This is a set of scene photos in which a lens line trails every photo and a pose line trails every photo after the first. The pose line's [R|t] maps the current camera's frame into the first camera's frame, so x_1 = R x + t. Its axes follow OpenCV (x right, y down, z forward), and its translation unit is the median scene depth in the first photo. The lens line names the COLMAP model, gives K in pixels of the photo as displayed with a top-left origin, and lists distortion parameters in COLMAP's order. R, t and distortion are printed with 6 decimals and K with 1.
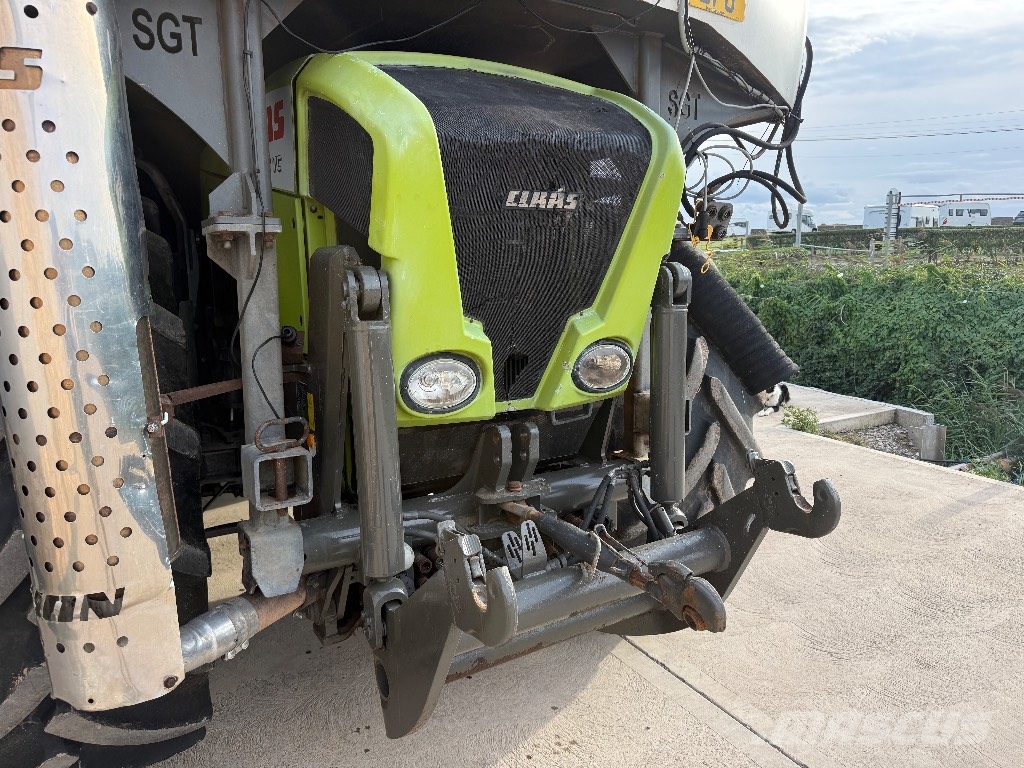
lens RADIAL K [[707.9, 0, 527.3], [0, 707.9, 401.8], [0, 0, 1]] dist [0.044279, -0.051769]
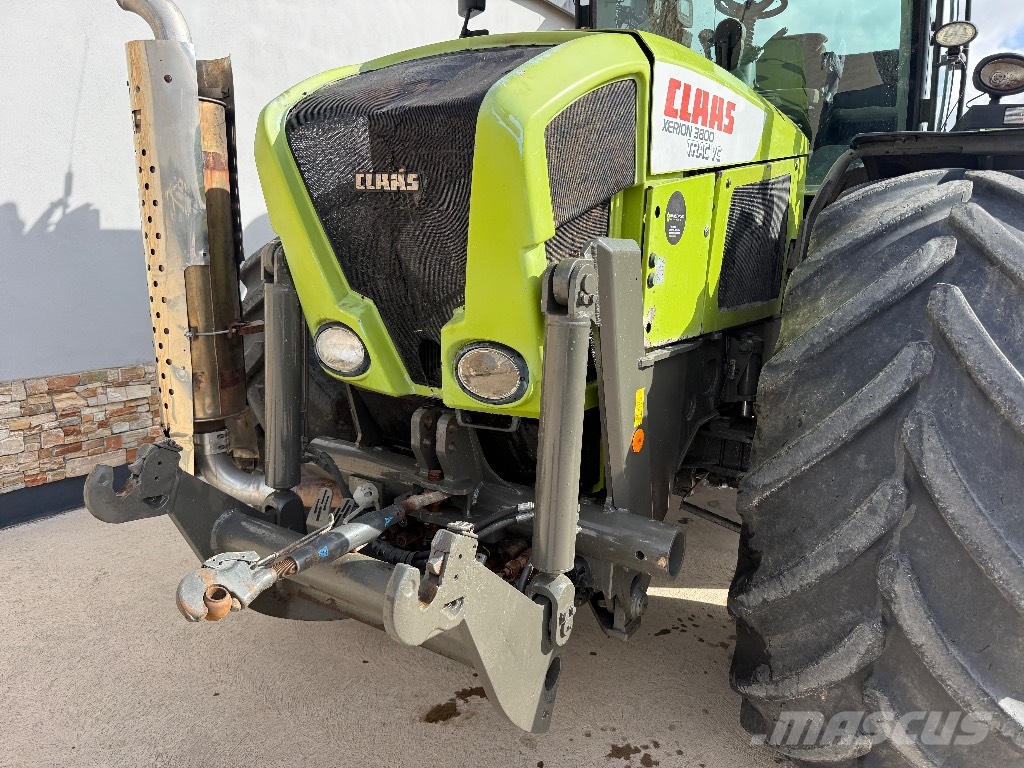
lens RADIAL K [[707.9, 0, 520.1], [0, 707.9, 390.3], [0, 0, 1]] dist [0.044279, -0.051769]
pose [[0.461269, 0.207481, -0.862660, 1.002037], [-0.220615, 0.968559, 0.114987, -0.155903], [0.859395, 0.137276, 0.492539, 0.702294]]
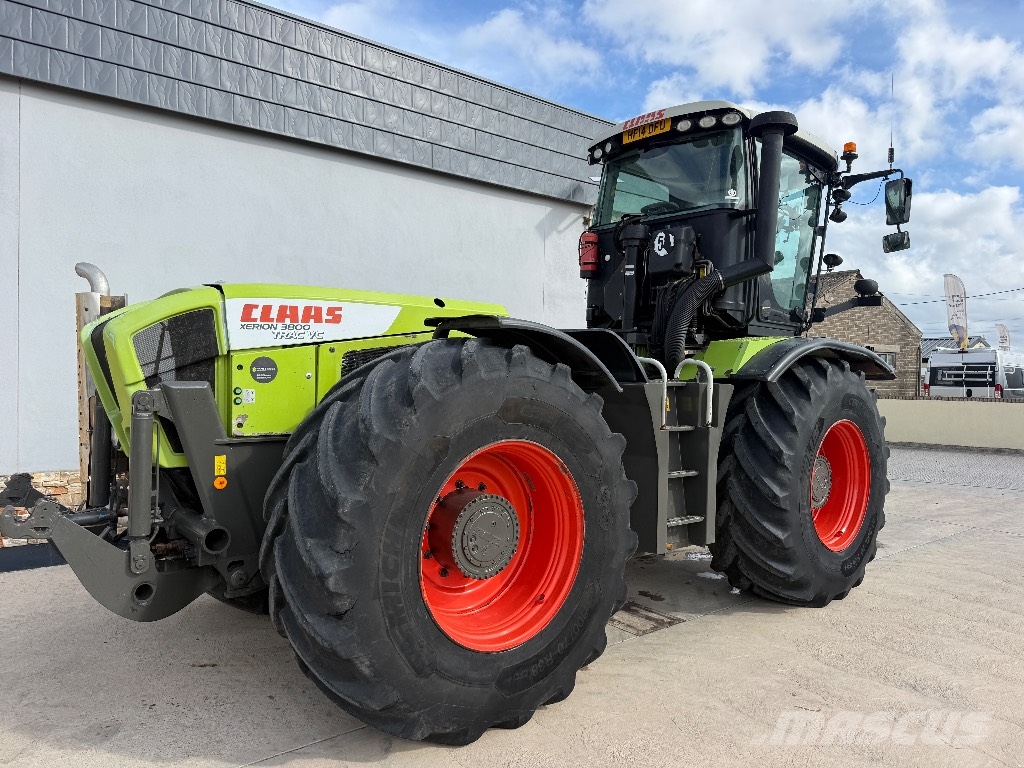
lens RADIAL K [[707.9, 0, 516.6], [0, 707.9, 389.2], [0, 0, 1]] dist [0.044279, -0.051769]
pose [[0.173587, 0.035878, -0.984165, 2.348123], [-0.227345, 0.973804, -0.004598, -0.446378], [0.958218, 0.224543, 0.177196, 1.775899]]
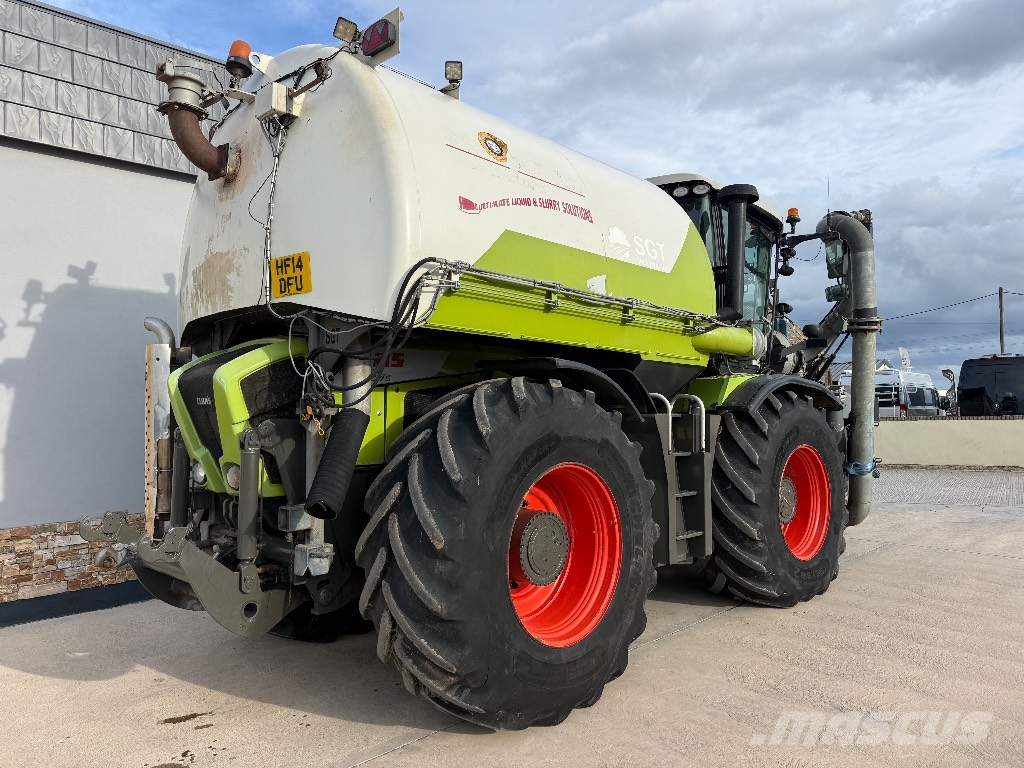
lens RADIAL K [[707.9, 0, 511.5], [0, 707.9, 389.4], [0, 0, 1]] dist [0.044279, -0.051769]
pose [[0.278160, -0.034093, -0.959929, 2.595371], [-0.199019, 0.975637, -0.092321, -0.294348], [0.939691, 0.216724, 0.264598, 1.294591]]
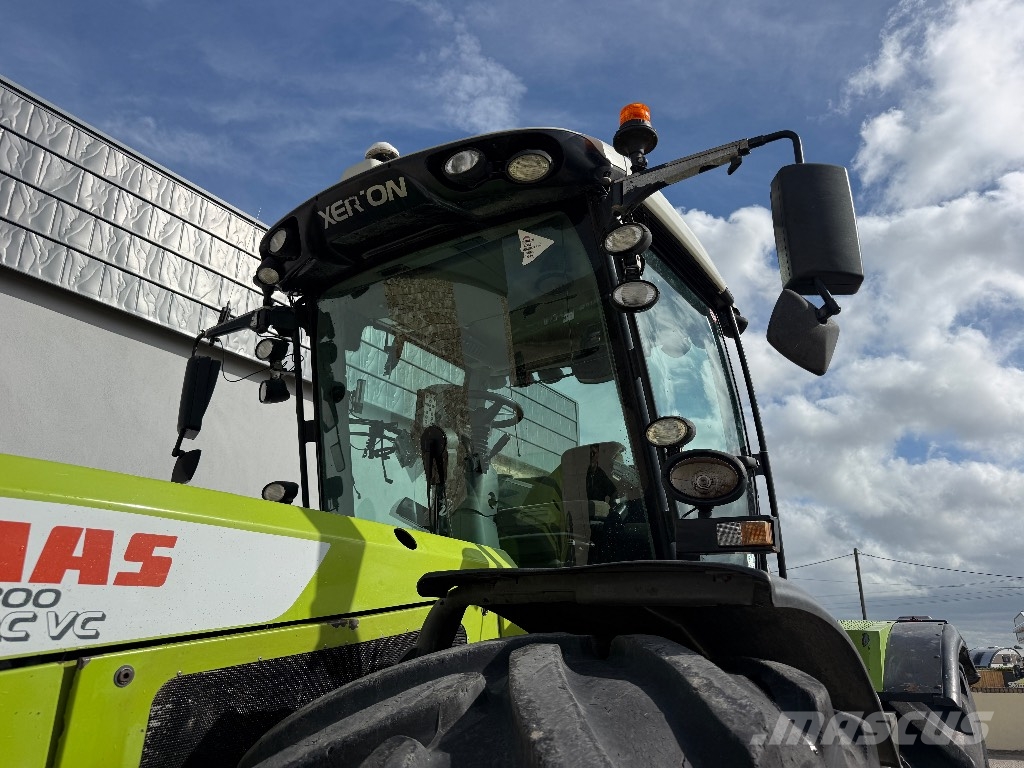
lens RADIAL K [[707.9, 0, 512.6], [0, 707.9, 391.7], [0, 0, 1]] dist [0.044279, -0.051769]
pose [[0.455036, -0.296665, -0.839602, 0.842870], [-0.198746, 0.885253, -0.420509, -0.472665], [0.868010, 0.358214, 0.343861, 1.575354]]
